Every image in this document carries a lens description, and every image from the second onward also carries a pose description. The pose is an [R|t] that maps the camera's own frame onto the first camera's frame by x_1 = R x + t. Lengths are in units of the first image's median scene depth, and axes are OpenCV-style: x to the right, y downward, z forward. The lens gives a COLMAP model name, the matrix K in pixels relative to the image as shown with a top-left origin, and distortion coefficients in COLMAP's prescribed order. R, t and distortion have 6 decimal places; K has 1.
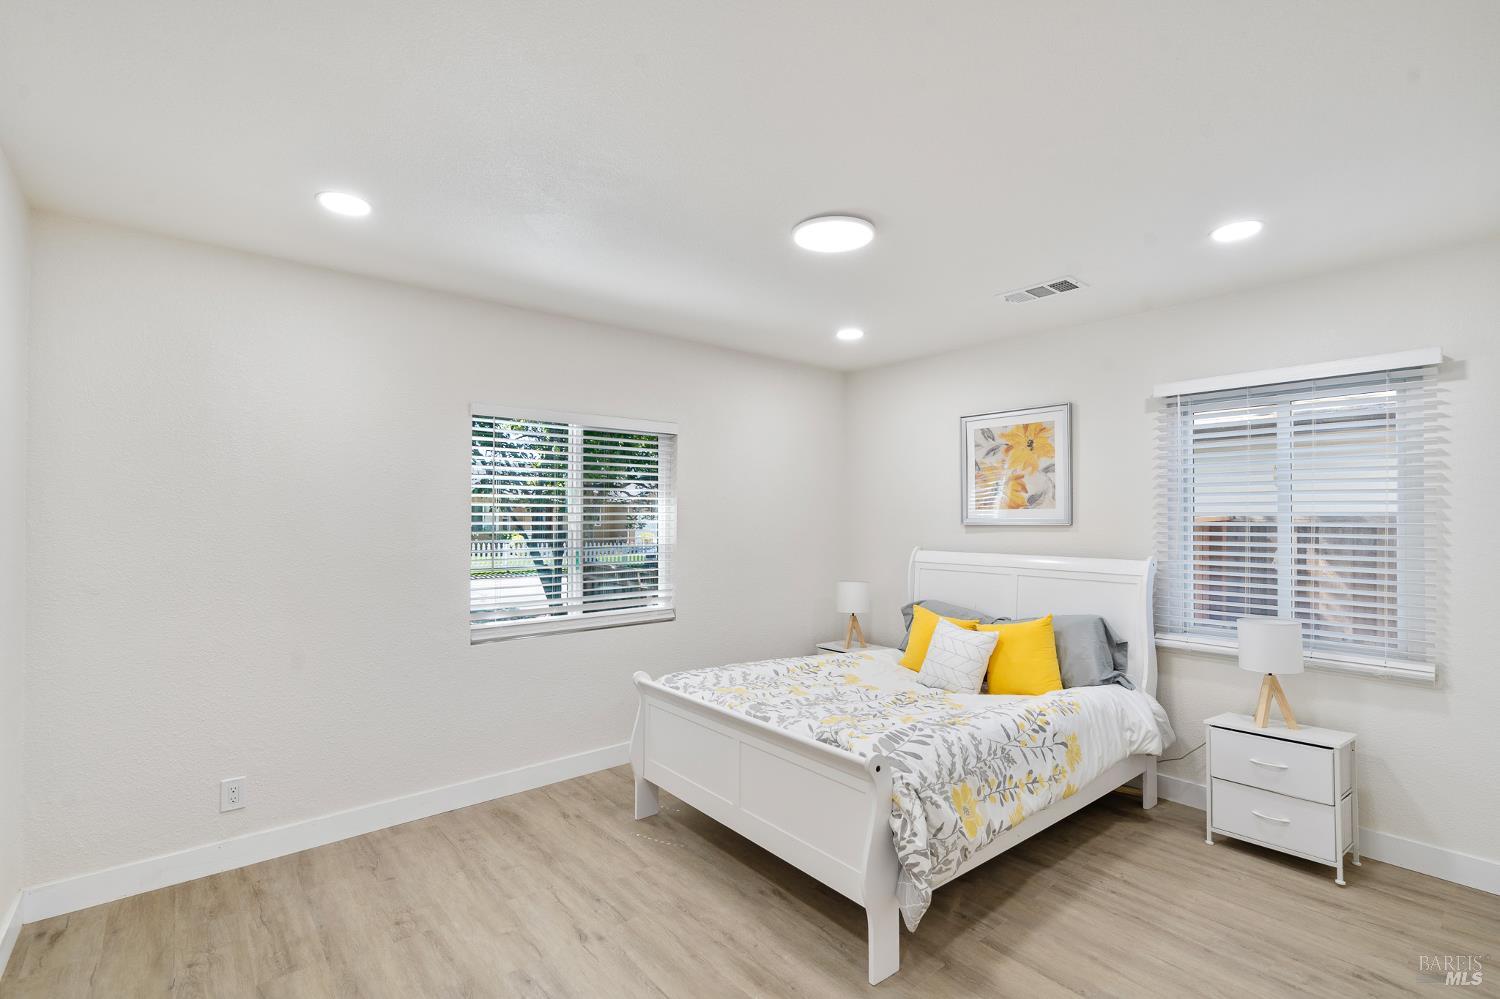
lens RADIAL K [[683.9, 0, 751.3], [0, 683.9, 503.2], [0, 0, 1]] dist [-0.002824, 0.001081]
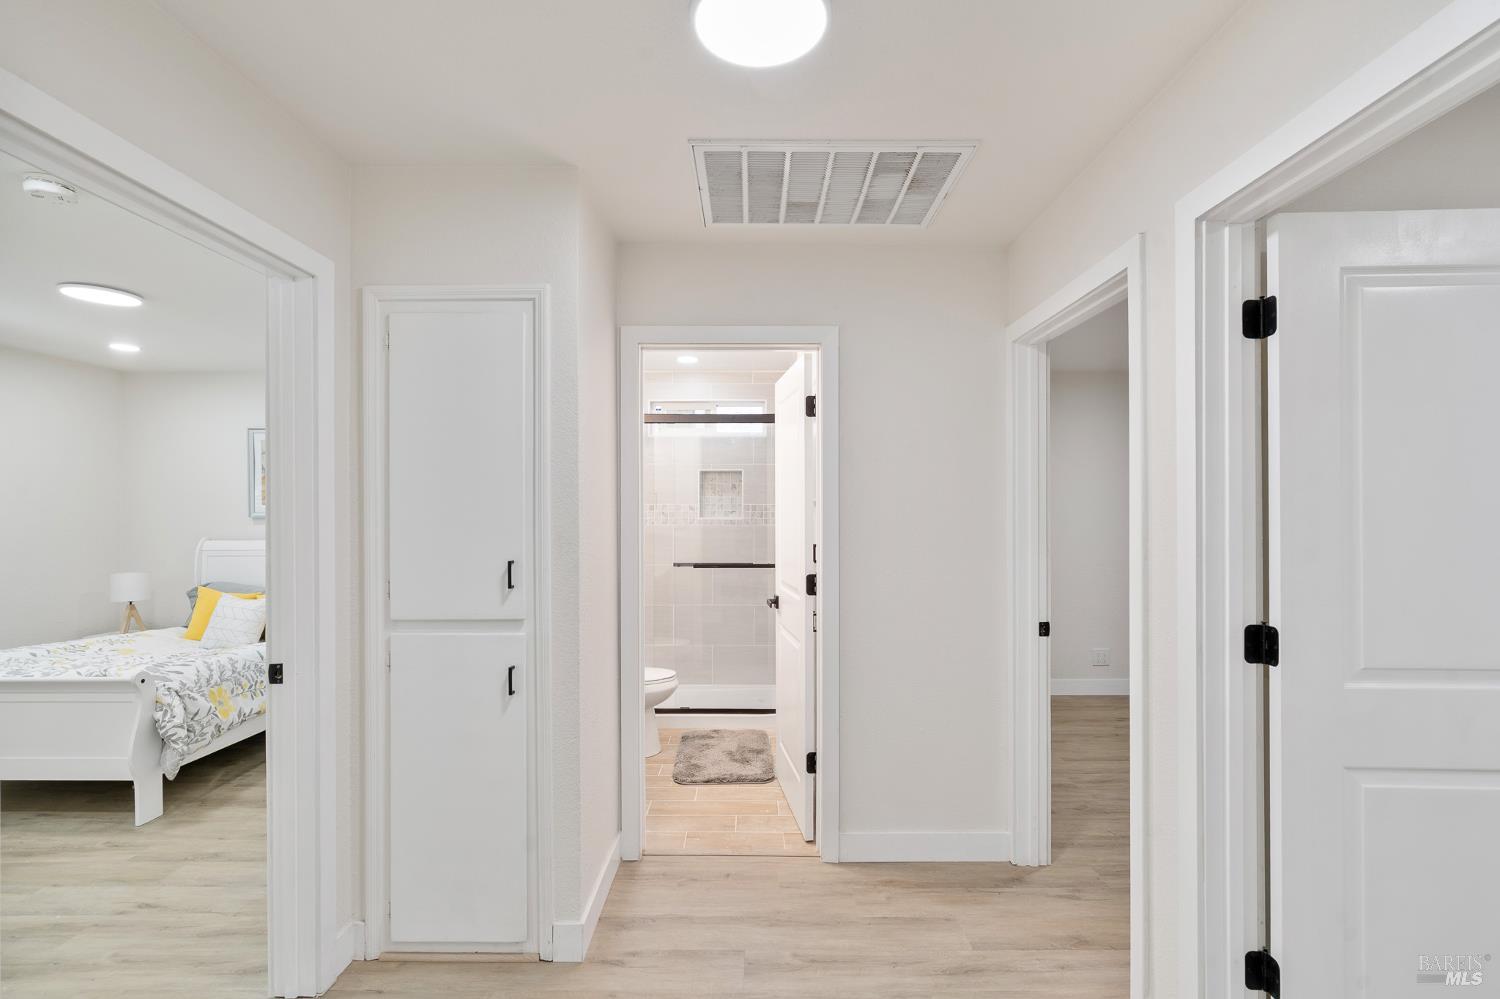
lens RADIAL K [[683.9, 0, 747.2], [0, 683.9, 505.9], [0, 0, 1]] dist [-0.002824, 0.001081]
pose [[0.644896, -0.003717, 0.764261, -0.090902], [-0.007505, 0.999909, 0.011196, -0.018093], [-0.764233, -0.012956, 0.644810, -0.864641]]
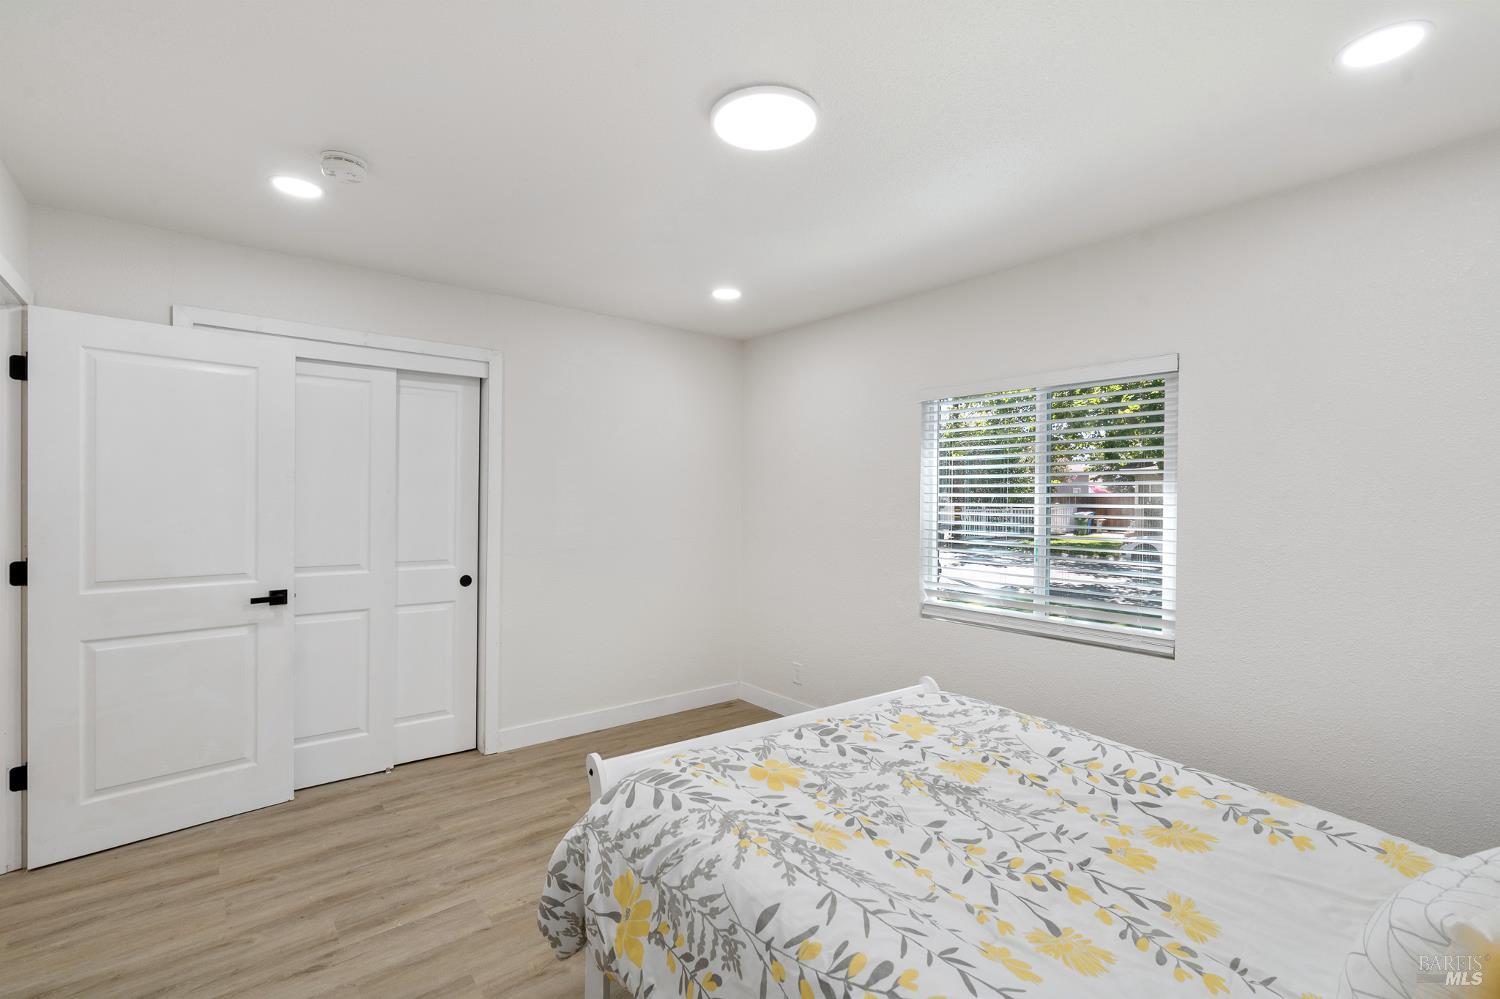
lens RADIAL K [[683.9, 0, 751.0], [0, 683.9, 498.5], [0, 0, 1]] dist [-0.002824, 0.001081]
pose [[-0.024409, -0.001435, -0.999701, 0.974579], [0.009764, 0.999951, -0.001673, 0.030114], [0.999654, -0.009802, -0.024394, 1.116902]]
